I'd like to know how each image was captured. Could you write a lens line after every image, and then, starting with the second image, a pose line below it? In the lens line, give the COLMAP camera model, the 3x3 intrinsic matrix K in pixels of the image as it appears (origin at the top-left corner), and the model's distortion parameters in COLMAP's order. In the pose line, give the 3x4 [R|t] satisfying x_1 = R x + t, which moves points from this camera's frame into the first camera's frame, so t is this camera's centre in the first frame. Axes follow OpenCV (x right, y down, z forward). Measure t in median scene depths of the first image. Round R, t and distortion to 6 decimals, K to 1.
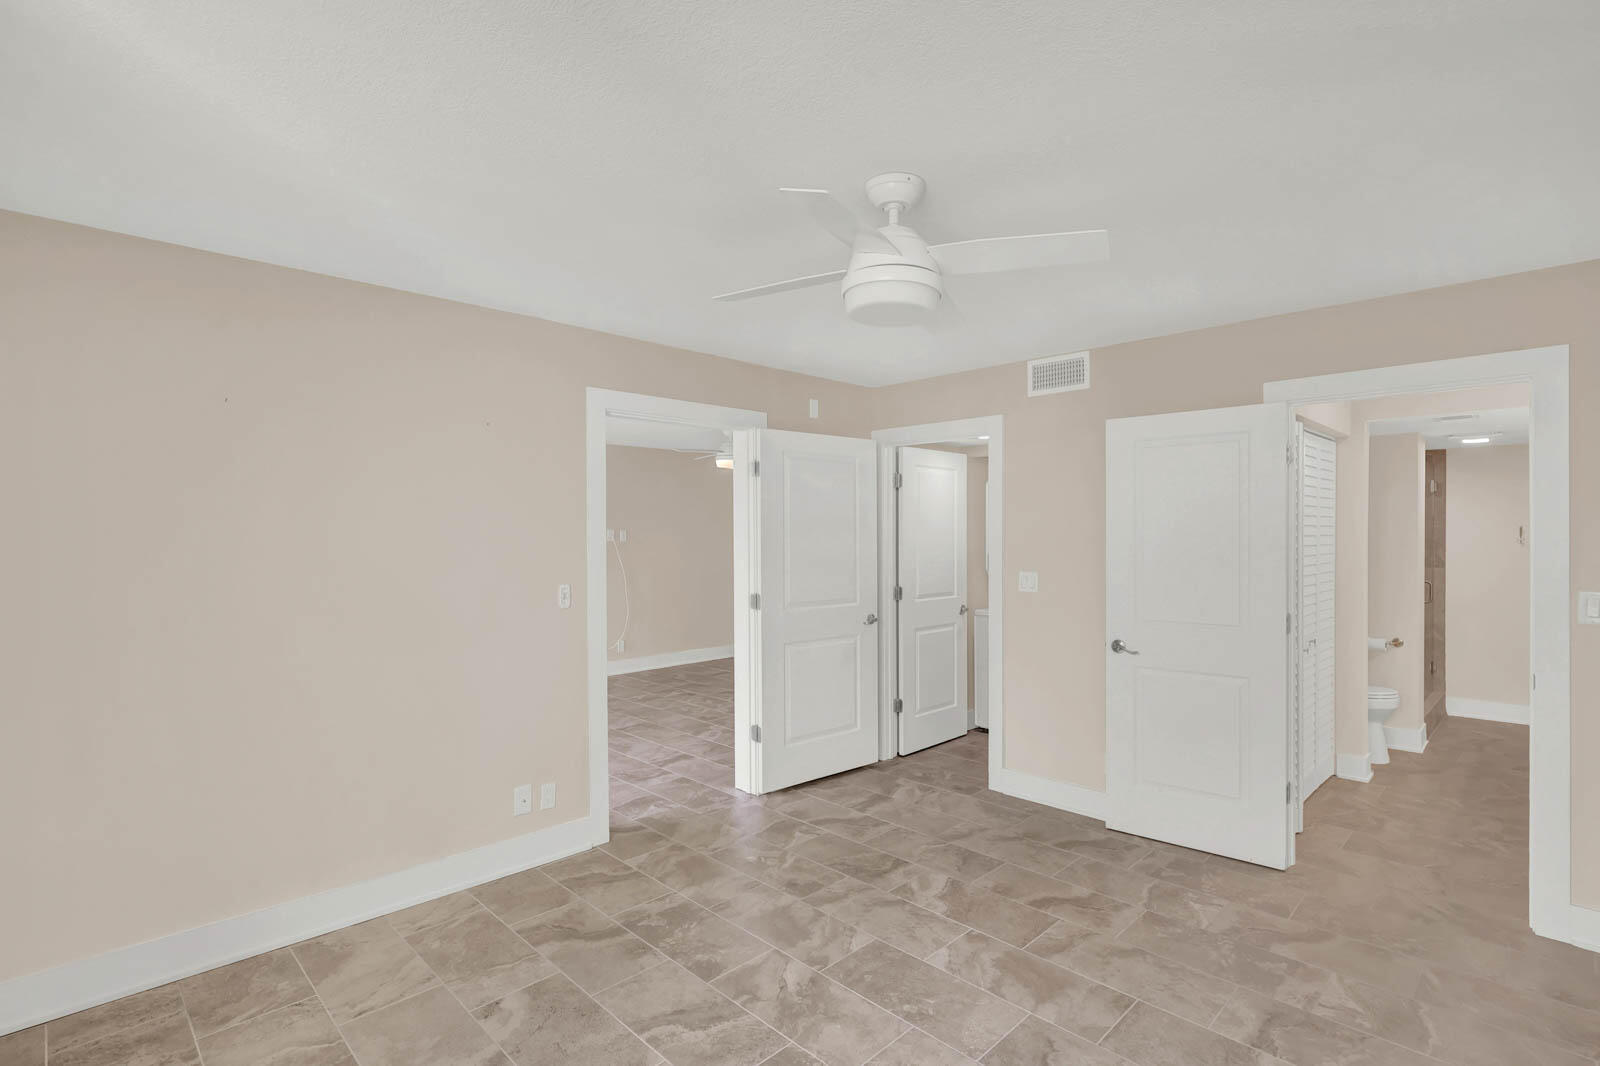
lens RADIAL K [[753.7, 0, 801.7], [0, 753.7, 539.6], [0, 0, 1]] dist [-0.003661, -0.000786]
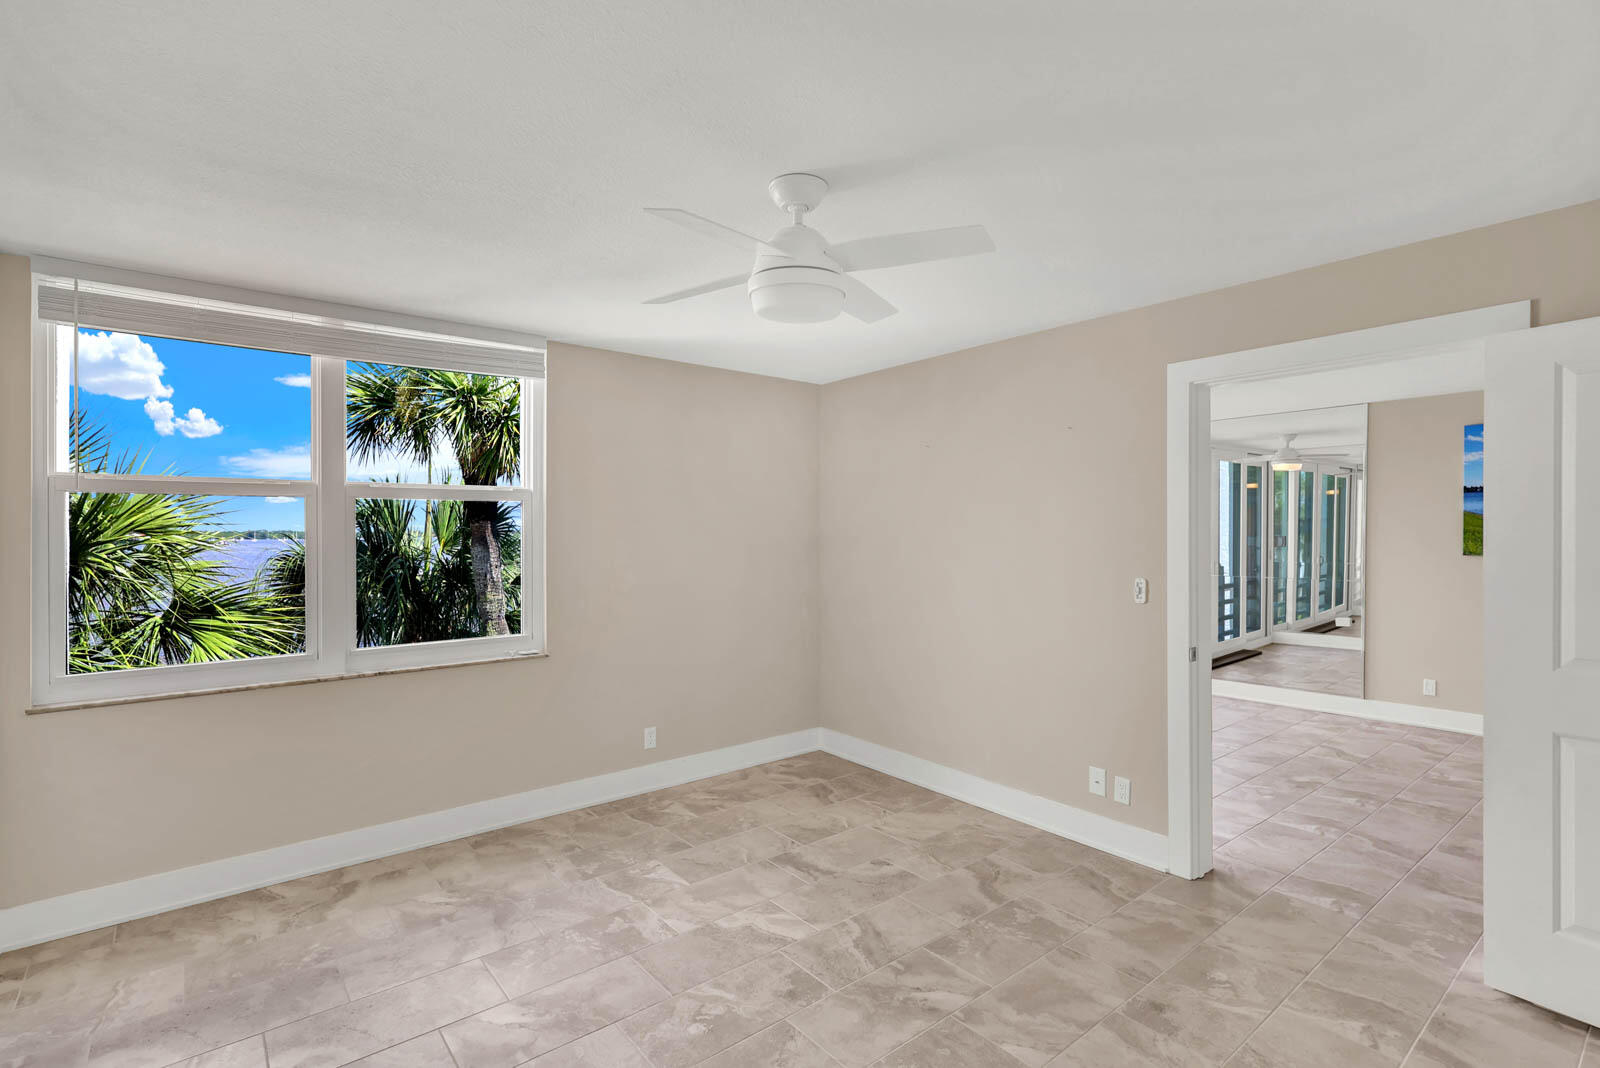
lens RADIAL K [[753.7, 0, 795.2], [0, 753.7, 533.3], [0, 0, 1]] dist [-0.003661, -0.000786]
pose [[-0.099512, 0.009079, -0.994995, 0.809583], [-0.003224, 0.999950, 0.009447, -0.006323], [0.995031, 0.004148, -0.099477, 0.788331]]
